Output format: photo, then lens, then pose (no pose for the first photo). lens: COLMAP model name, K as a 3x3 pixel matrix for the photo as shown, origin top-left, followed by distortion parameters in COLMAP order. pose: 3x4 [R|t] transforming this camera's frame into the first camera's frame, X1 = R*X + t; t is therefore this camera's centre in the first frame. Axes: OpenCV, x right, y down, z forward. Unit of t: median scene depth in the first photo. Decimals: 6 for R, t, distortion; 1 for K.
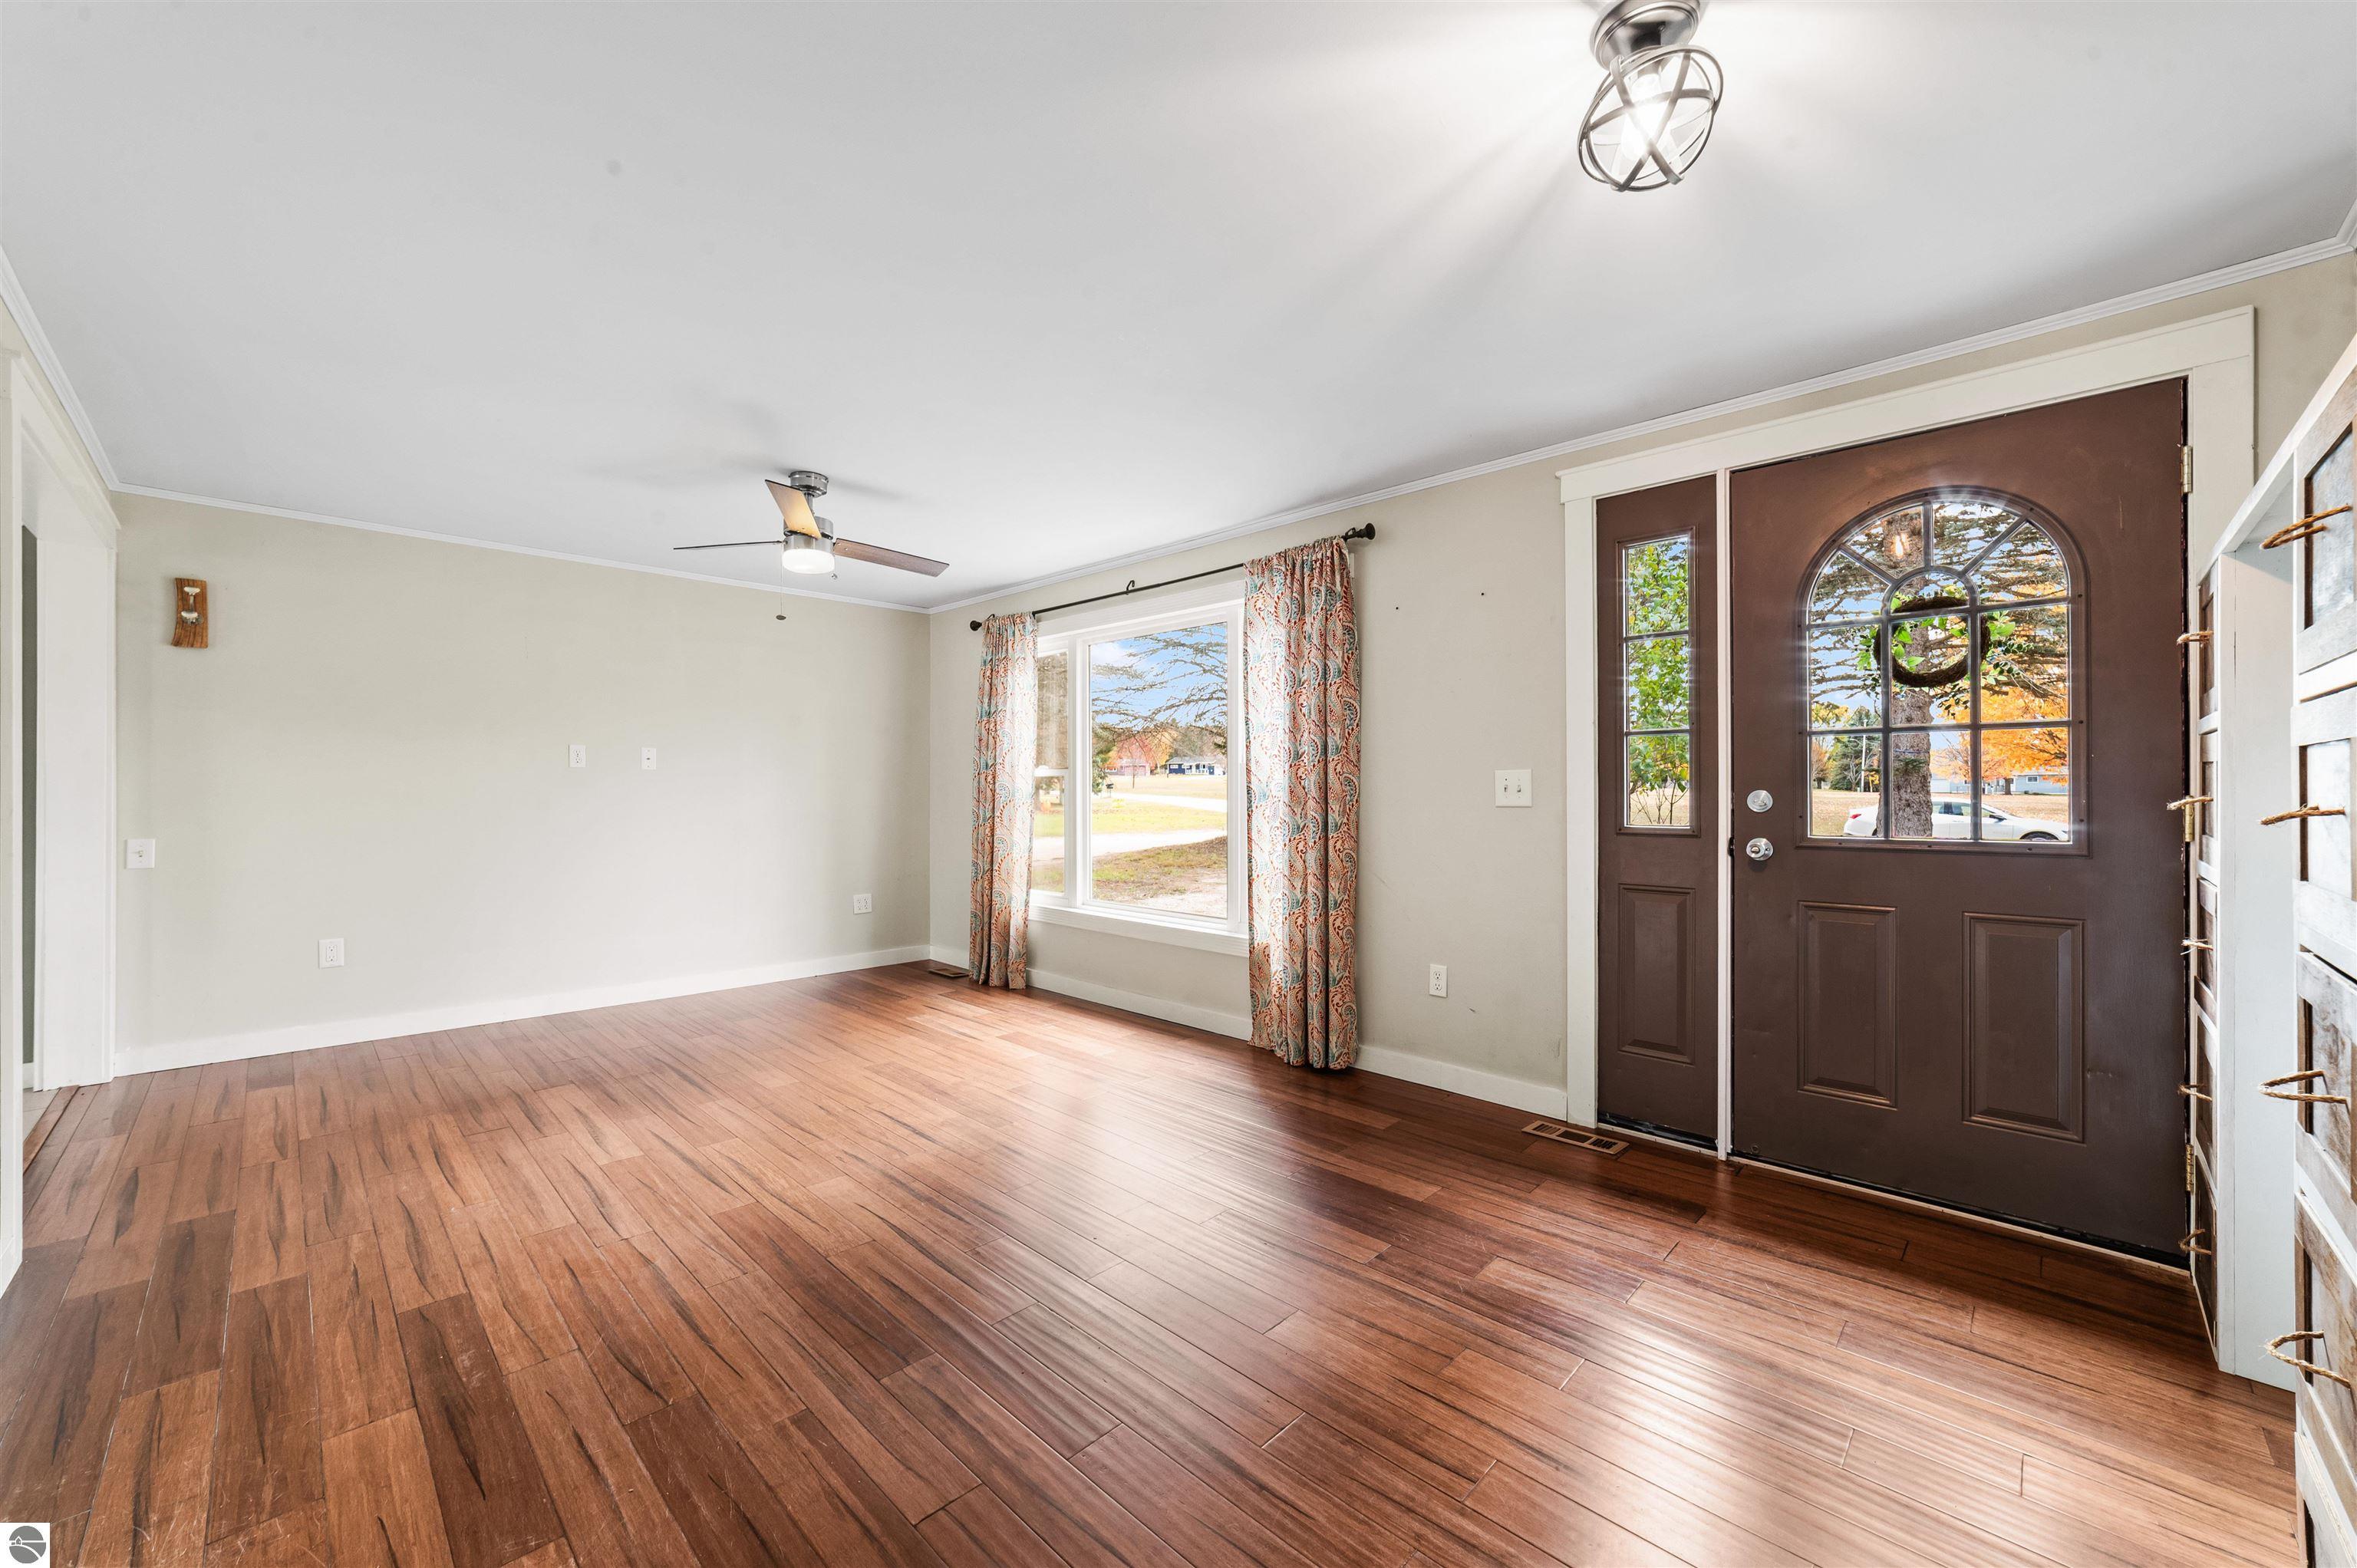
lens RADIAL K [[919.7, 0, 1173.5], [0, 919.7, 783.4], [0, 0, 1]] dist [-0.022644, 0.006425]
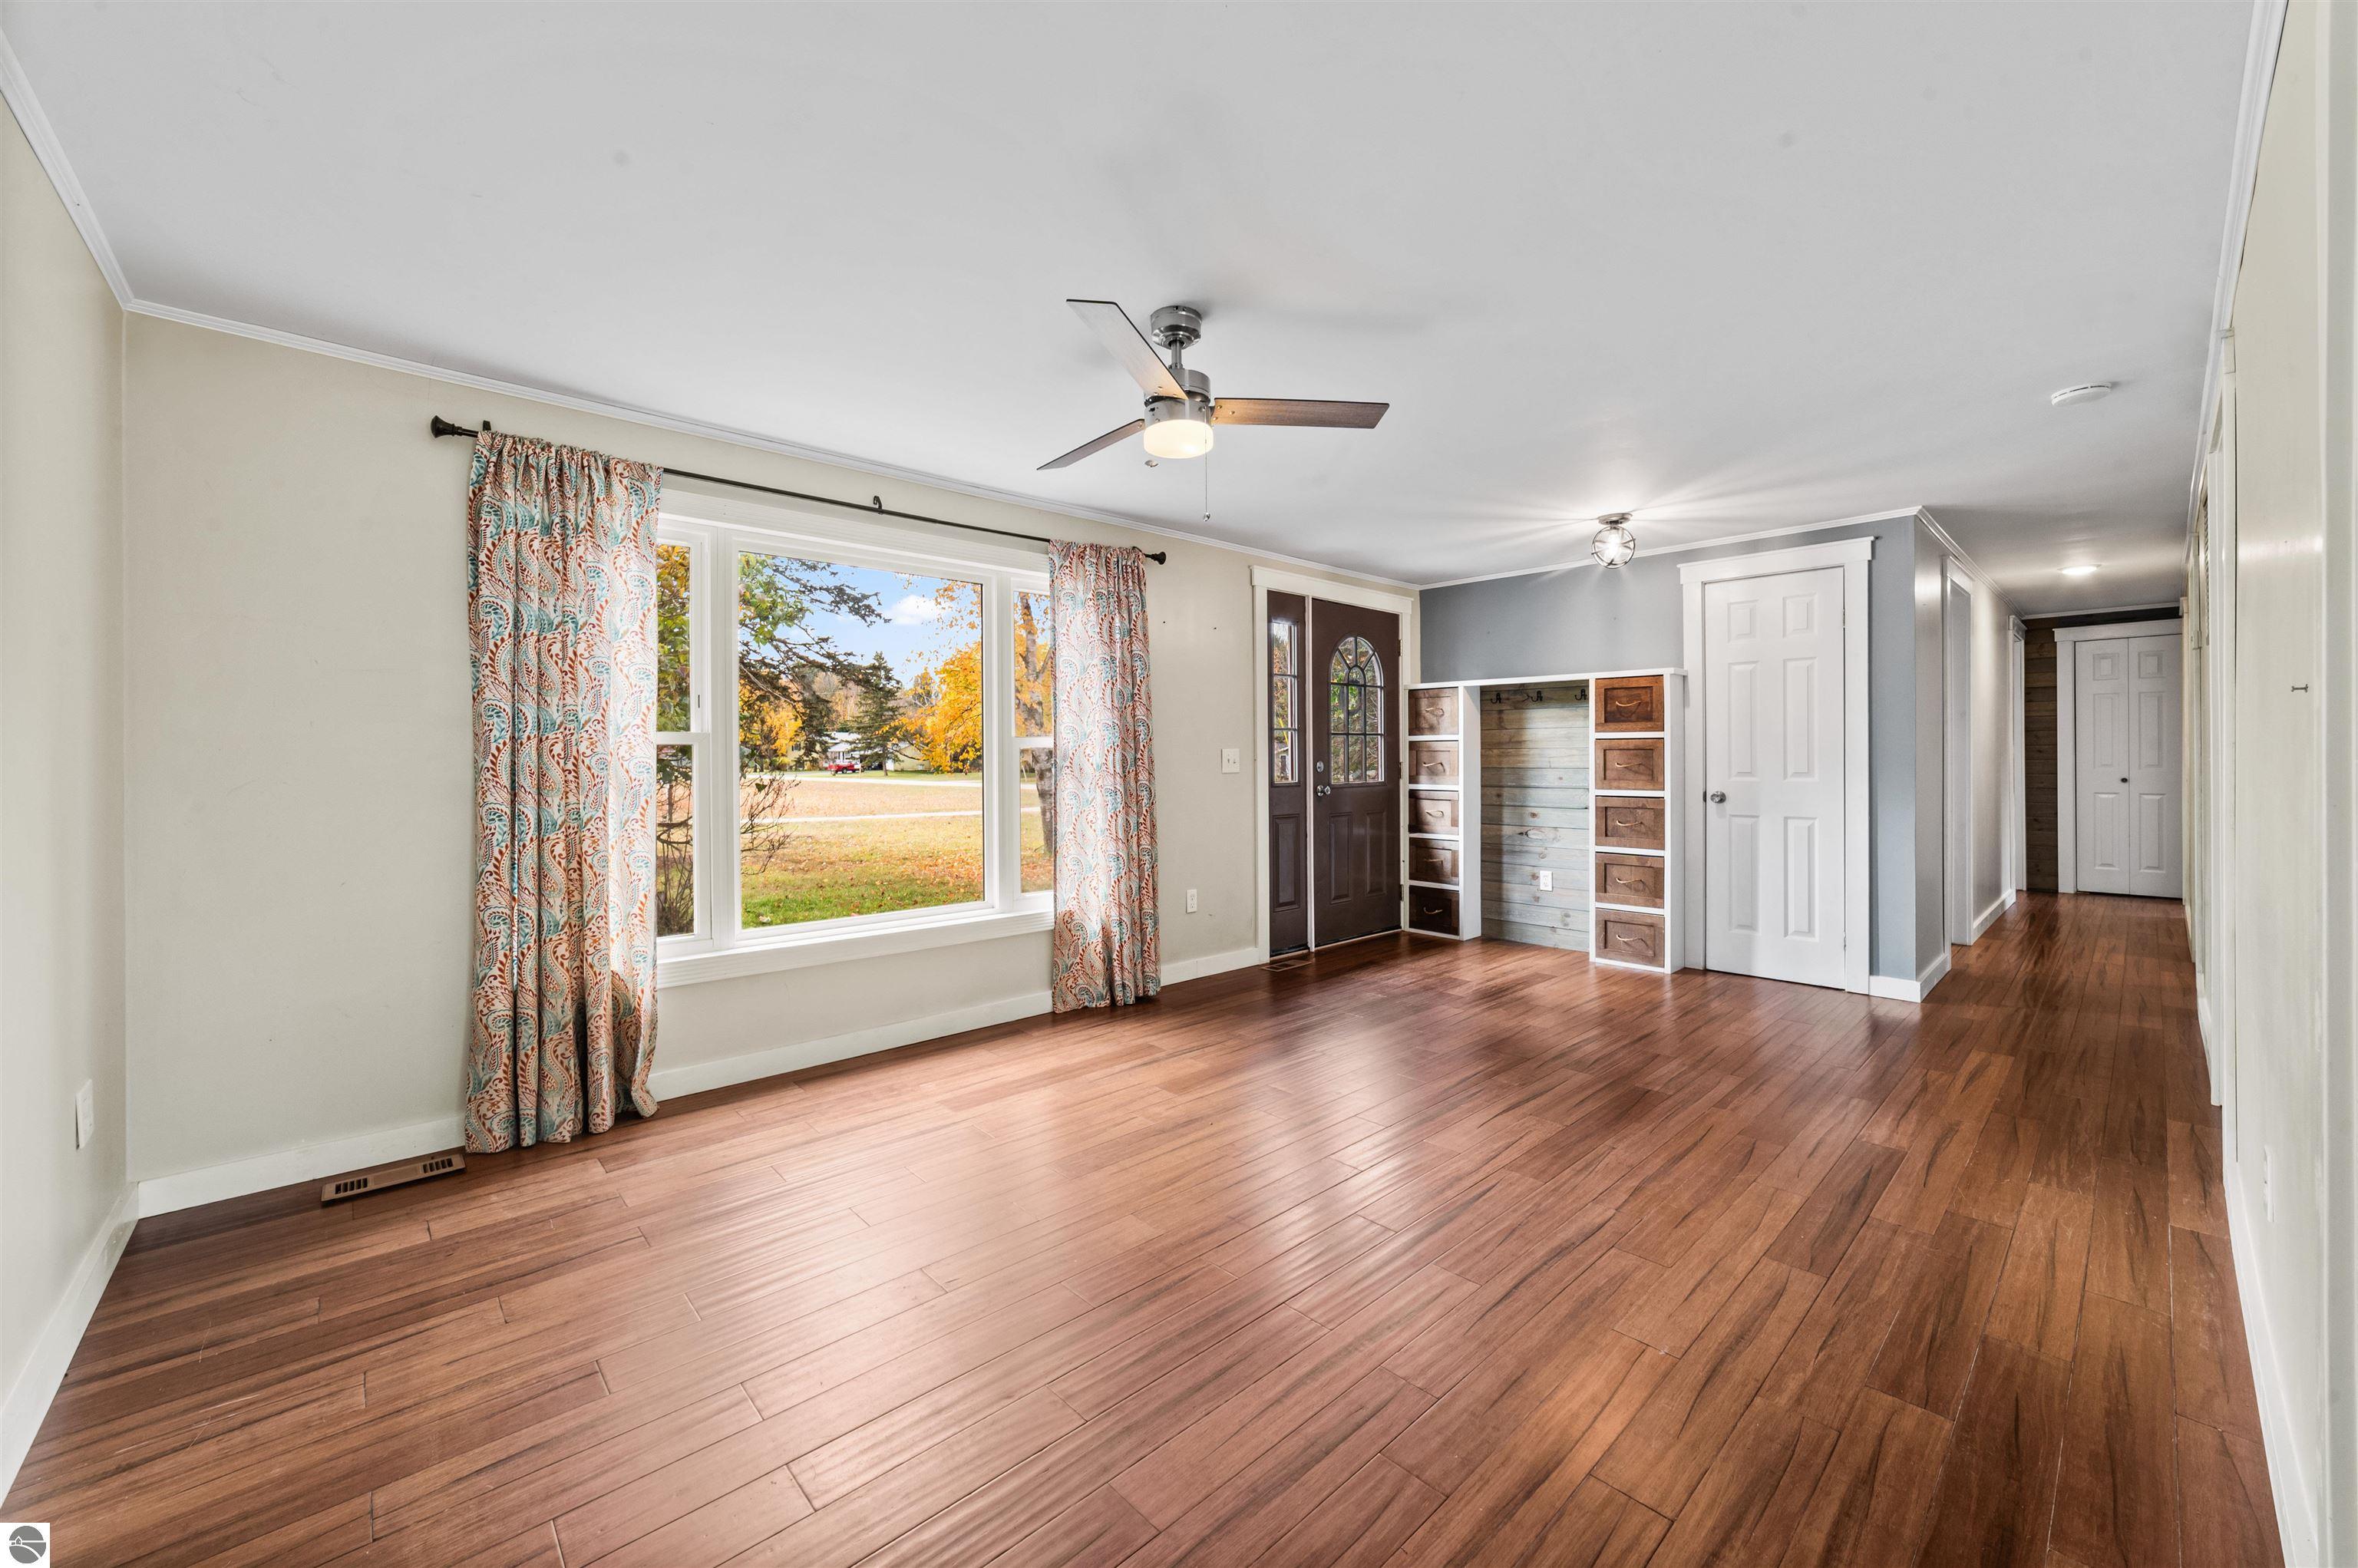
lens RADIAL K [[920.1, 0, 1178.2], [0, 920.1, 759.7], [0, 0, 1]] dist [-0.022644, 0.006425]
pose [[0.039700, 0.004020, 0.999204, -0.959039], [0.005126, 0.999978, -0.004226, 0.007890], [-0.999198, 0.005289, 0.039679, 0.848388]]
